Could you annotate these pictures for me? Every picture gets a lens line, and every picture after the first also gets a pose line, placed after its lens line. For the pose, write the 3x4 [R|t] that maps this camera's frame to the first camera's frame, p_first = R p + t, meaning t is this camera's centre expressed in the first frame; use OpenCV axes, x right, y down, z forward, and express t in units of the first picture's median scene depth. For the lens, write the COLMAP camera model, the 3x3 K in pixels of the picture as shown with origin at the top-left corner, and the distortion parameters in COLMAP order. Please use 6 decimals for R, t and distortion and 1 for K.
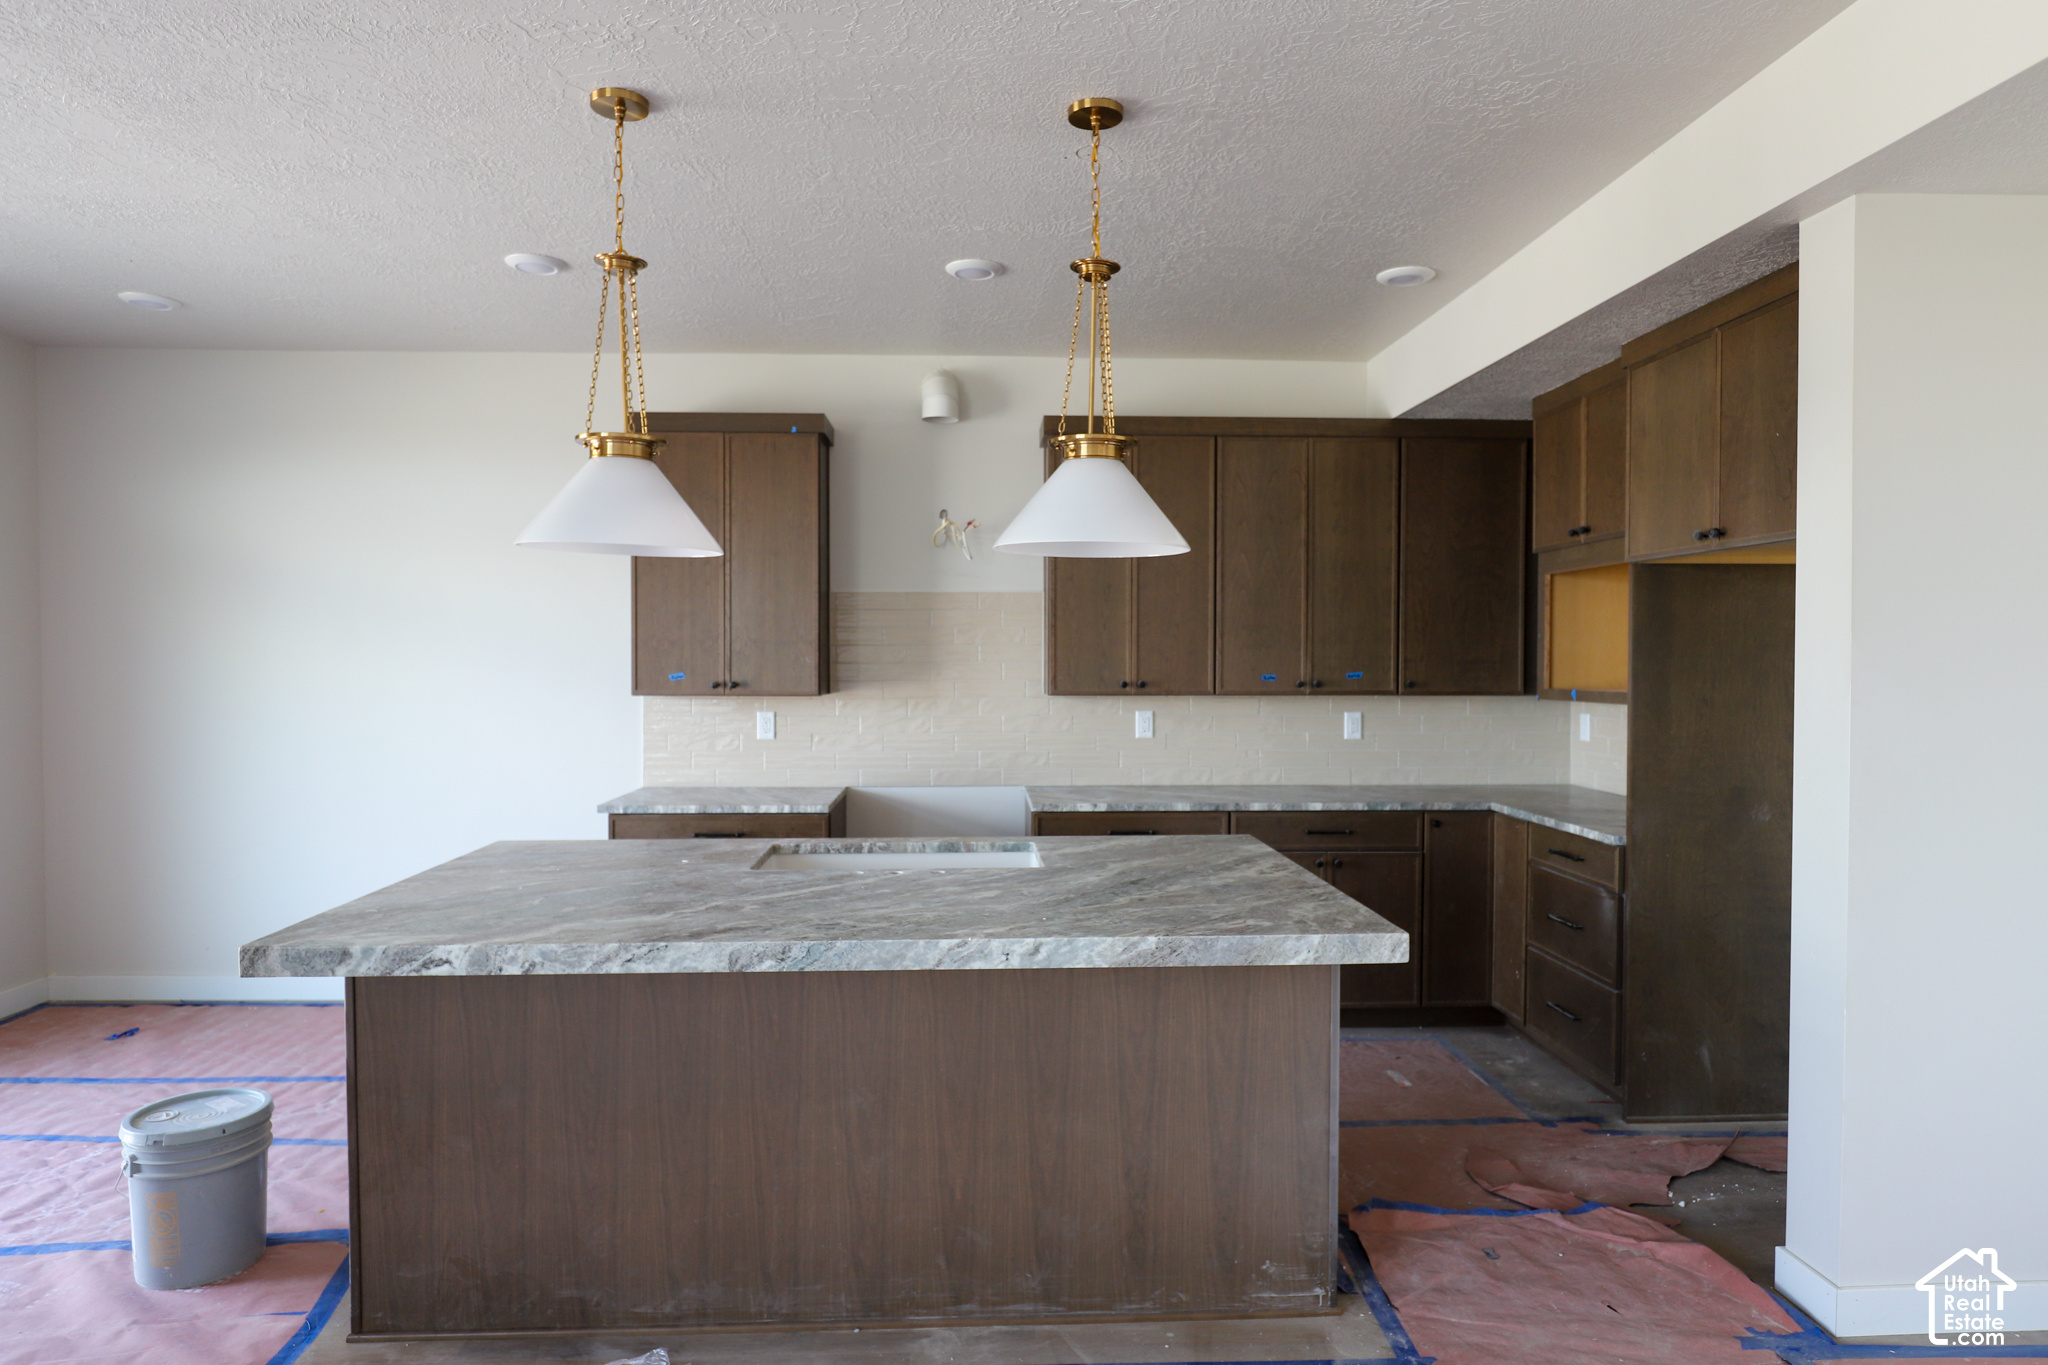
lens RADIAL K [[1194.5, 0, 1024.1], [0, 1194.5, 692.0], [0, 0, 1]] dist [-0.008423, -0.001212]
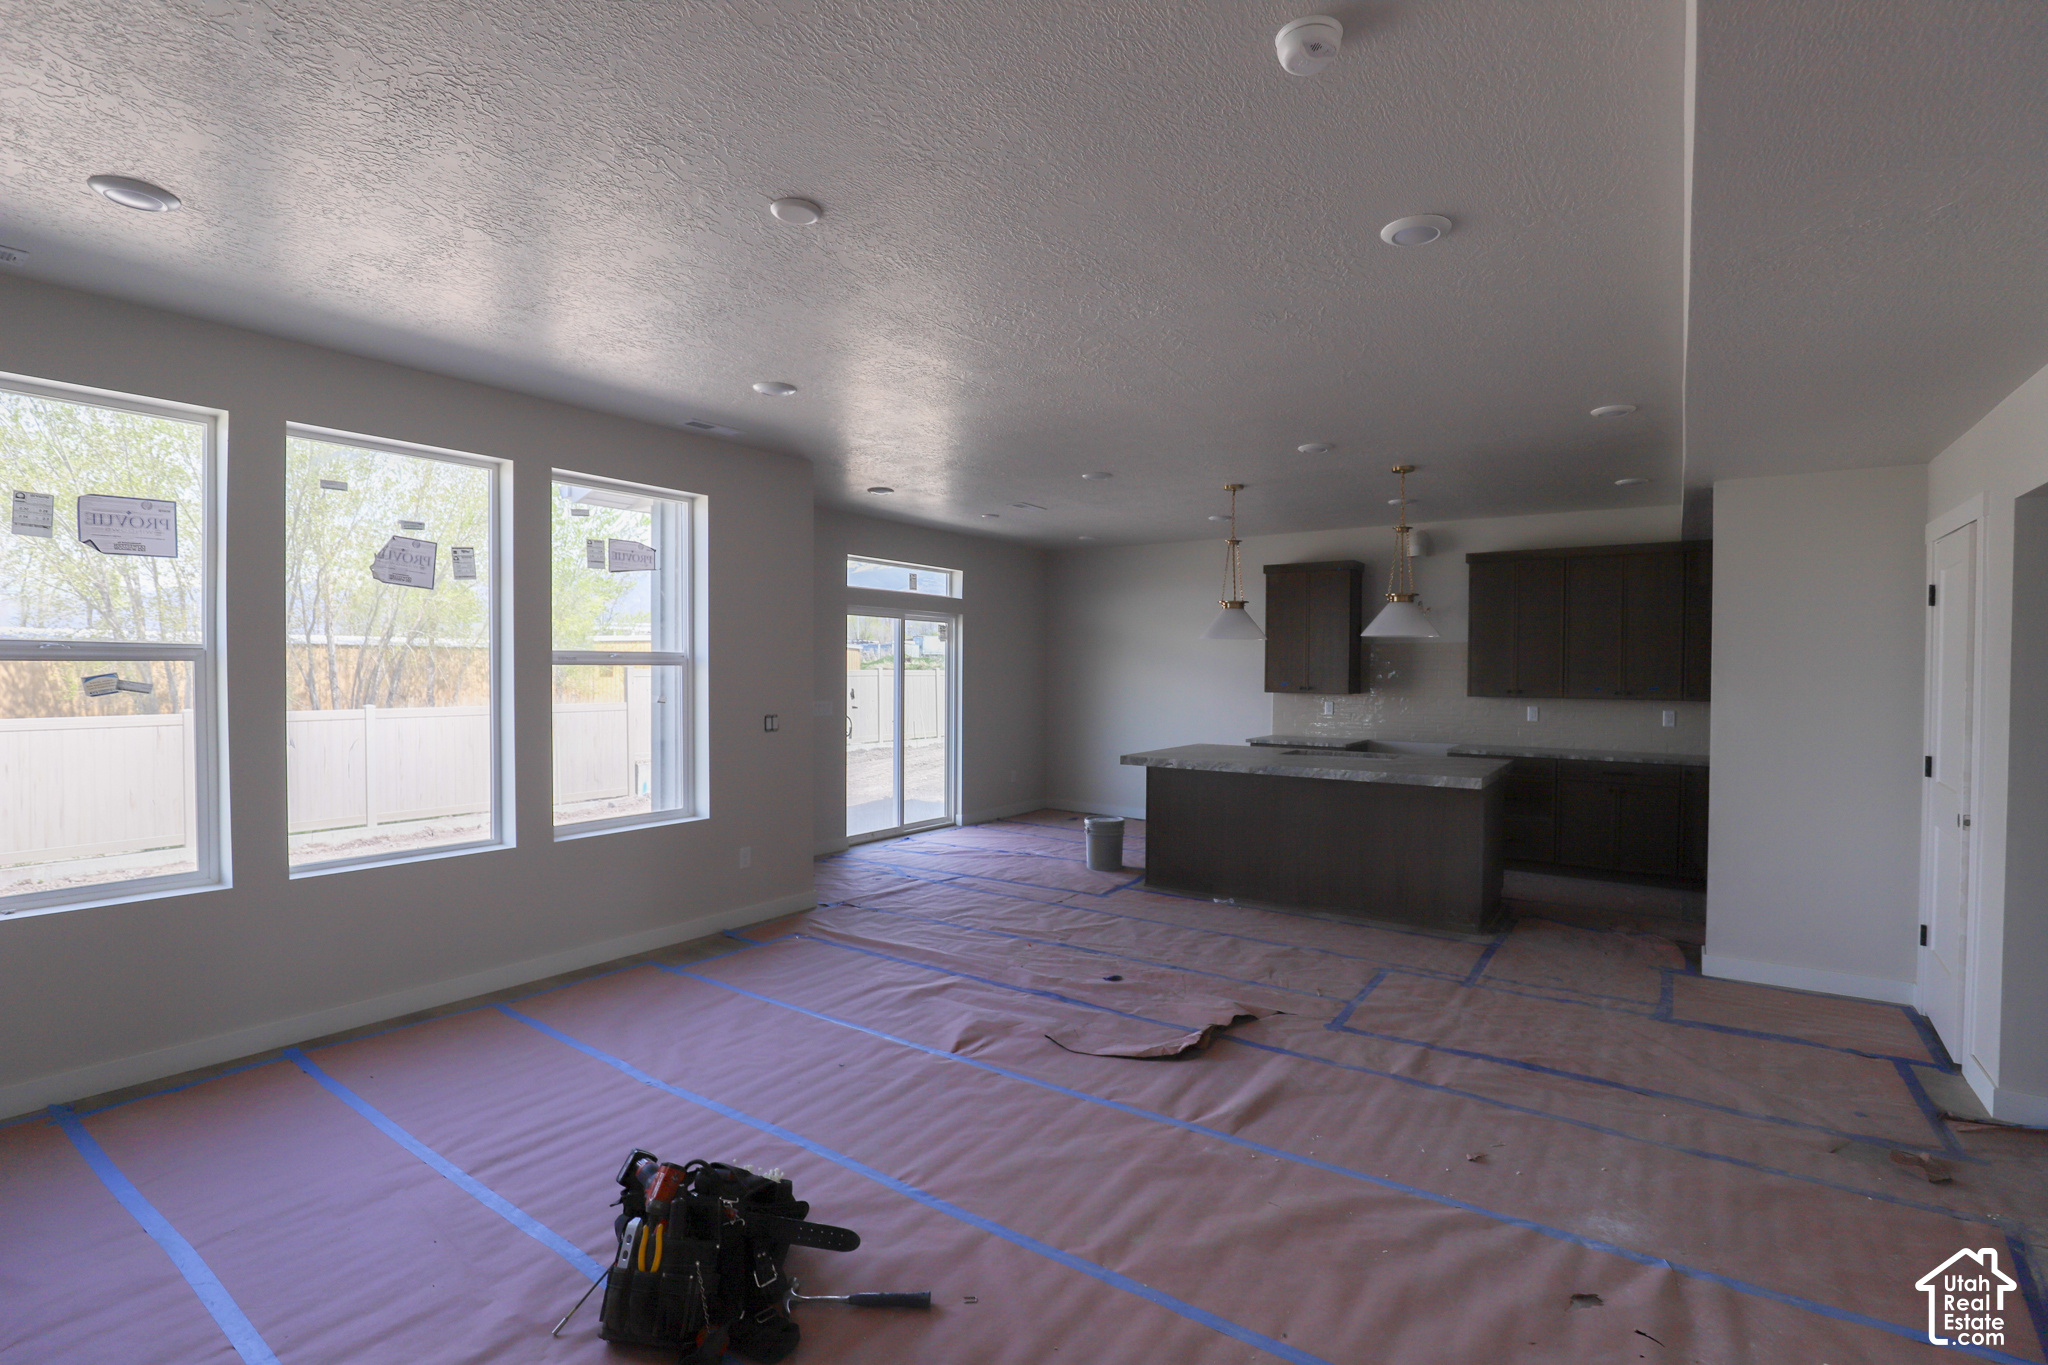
lens RADIAL K [[958.7, 0, 1024.0], [0, 958.7, 682.5], [0, 0, 1]] dist [0.001223, 0.000324]
pose [[0.788995, 0.014831, -0.614221, 0.664761], [-0.026283, 0.999608, -0.009625, 0.022982], [0.613837, 0.023738, 0.789076, -1.101327]]
